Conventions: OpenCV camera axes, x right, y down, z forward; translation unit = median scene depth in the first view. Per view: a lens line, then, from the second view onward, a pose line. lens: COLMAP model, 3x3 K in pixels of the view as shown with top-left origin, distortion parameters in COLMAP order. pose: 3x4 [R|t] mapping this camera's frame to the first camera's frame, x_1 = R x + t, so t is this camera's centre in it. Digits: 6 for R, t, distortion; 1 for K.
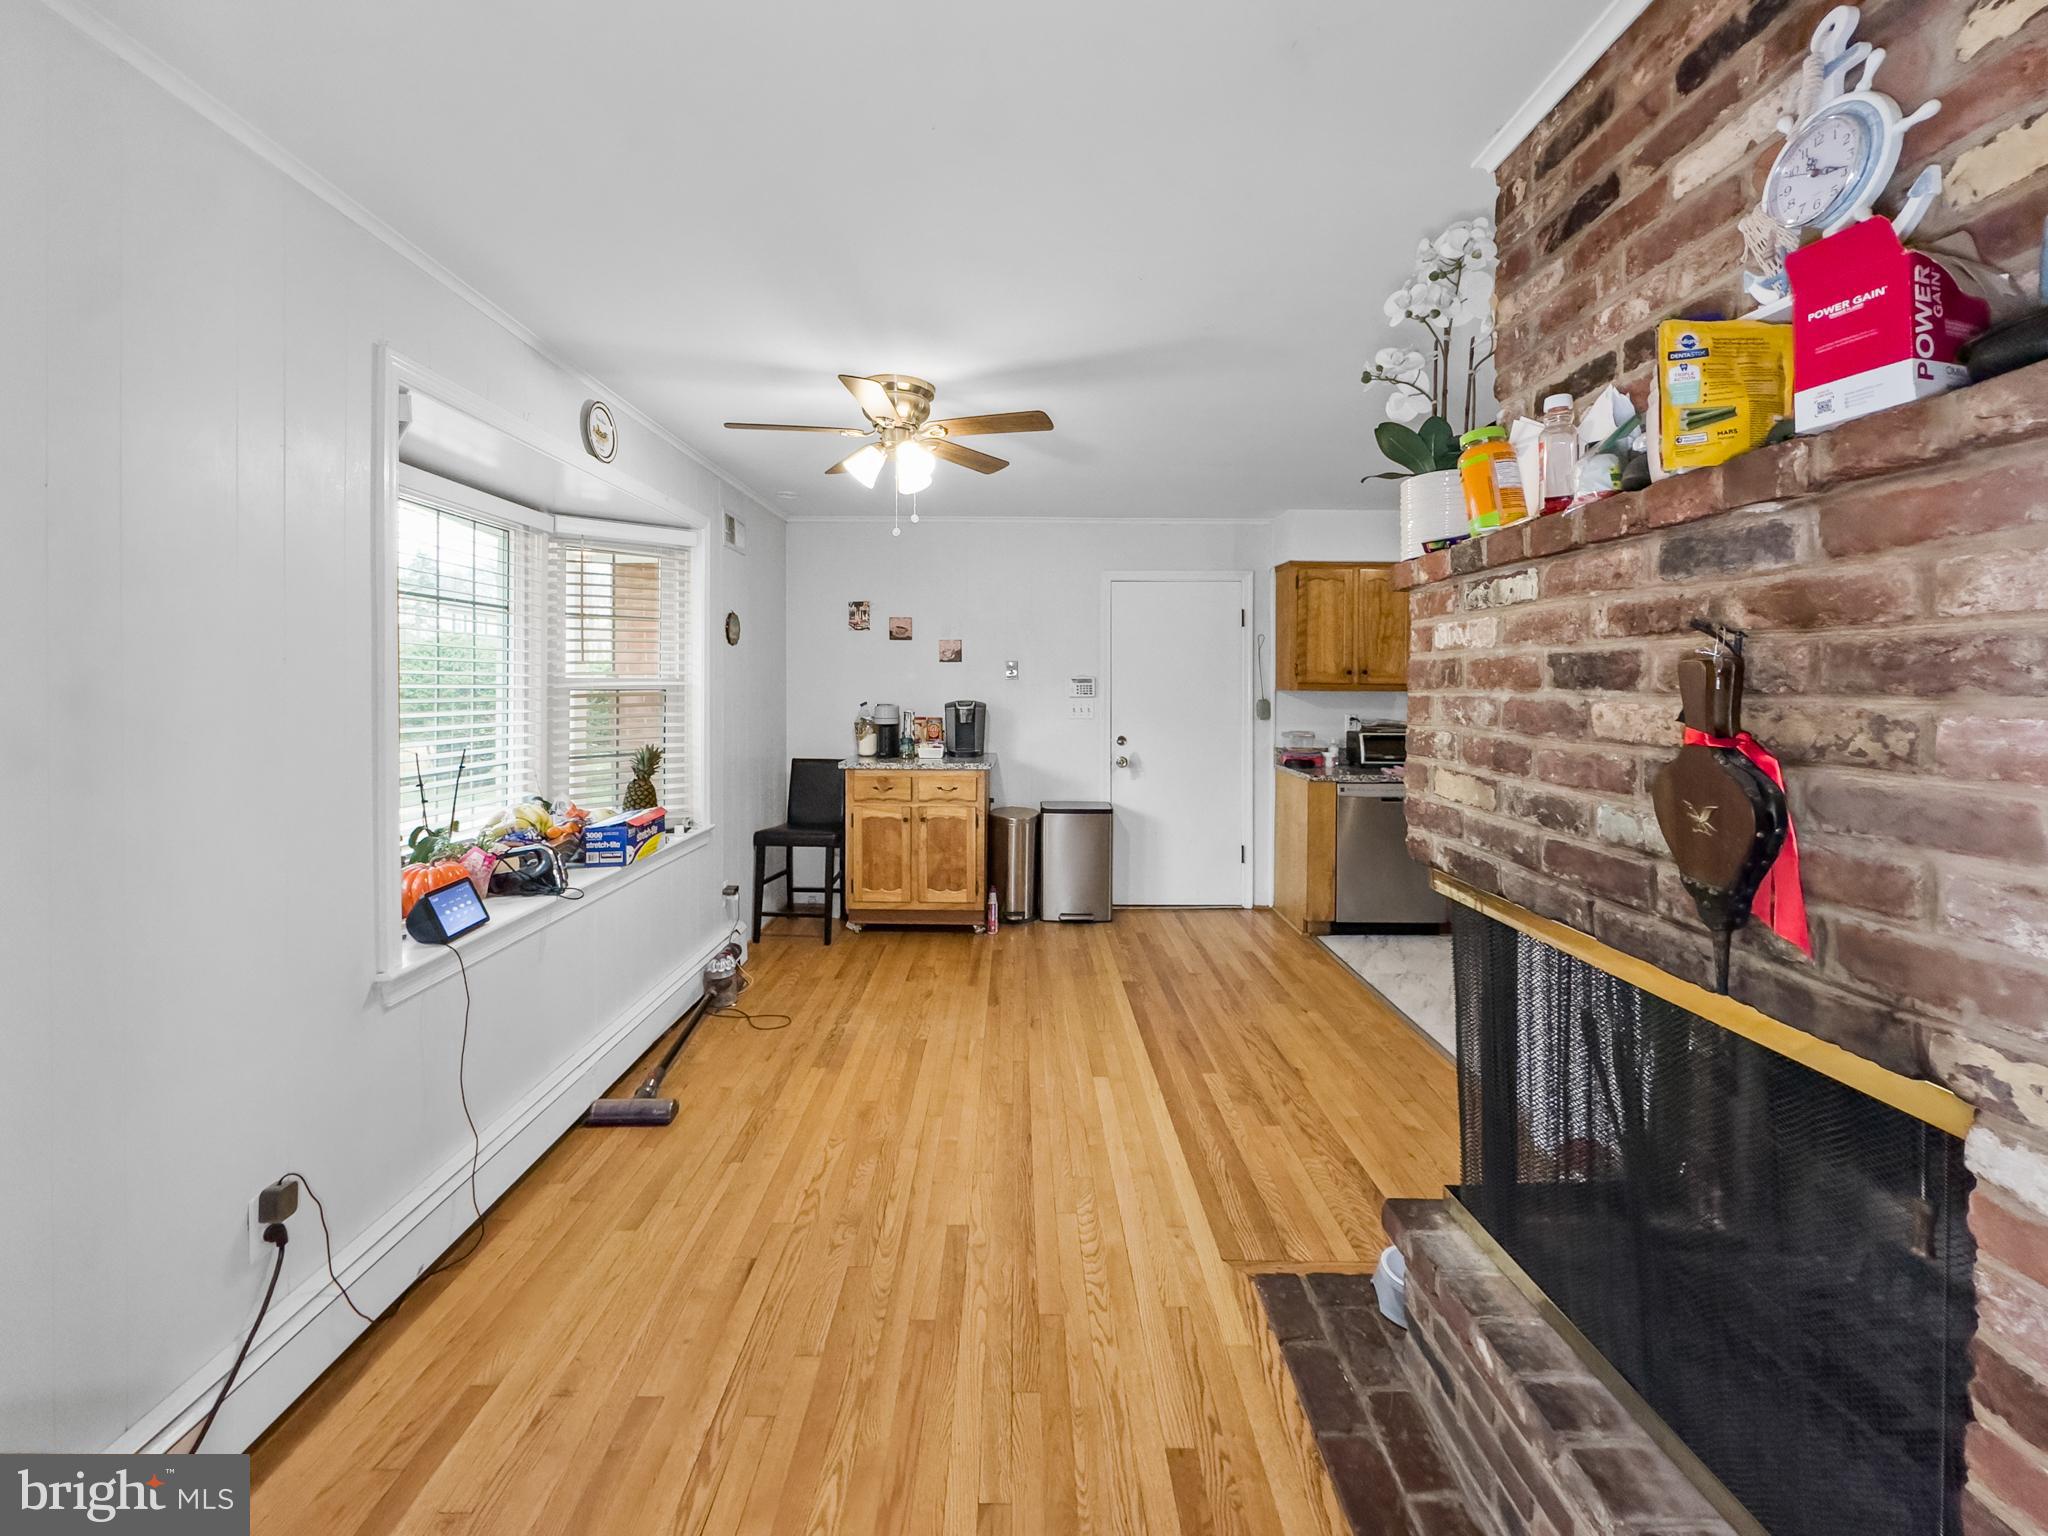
lens RADIAL K [[842.1, 0, 1025.7], [0, 842.1, 693.5], [0, 0, 1]] dist [-0.005380, -0.000256]
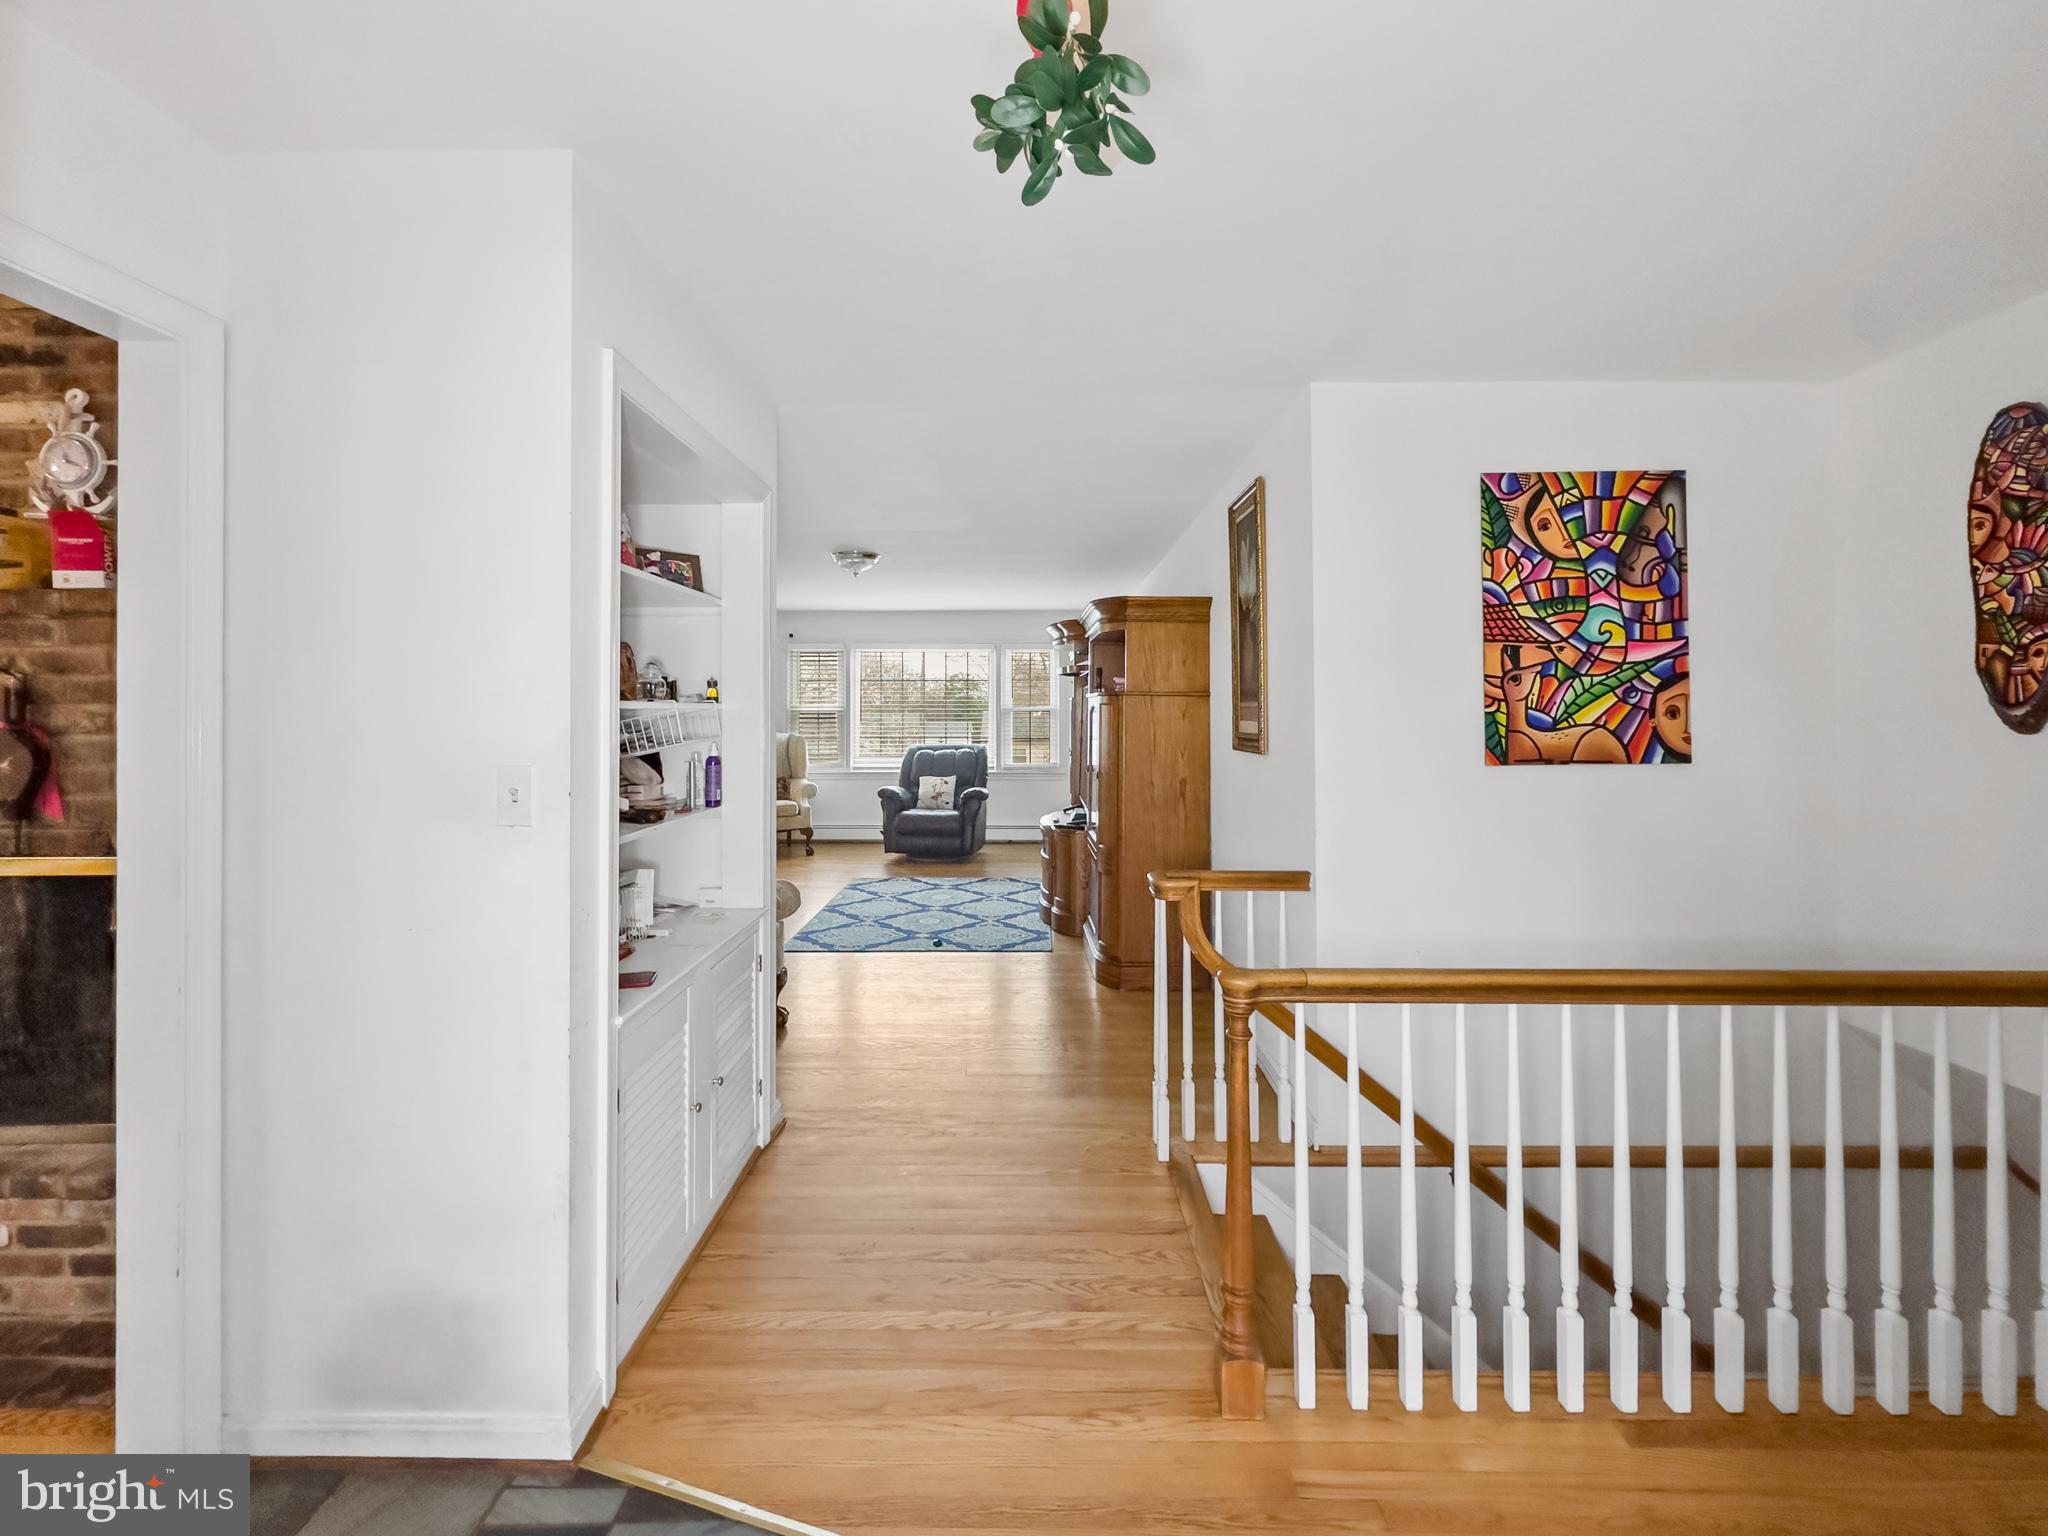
lens RADIAL K [[842.1, 0, 1021.4], [0, 842.1, 711.4], [0, 0, 1]] dist [-0.005380, -0.000256]
pose [[0.008207, -0.004639, 0.999956, -1.288587], [0.004164, 0.999981, 0.004605, 0.022422], [-0.999958, 0.004126, 0.008226, -1.596674]]
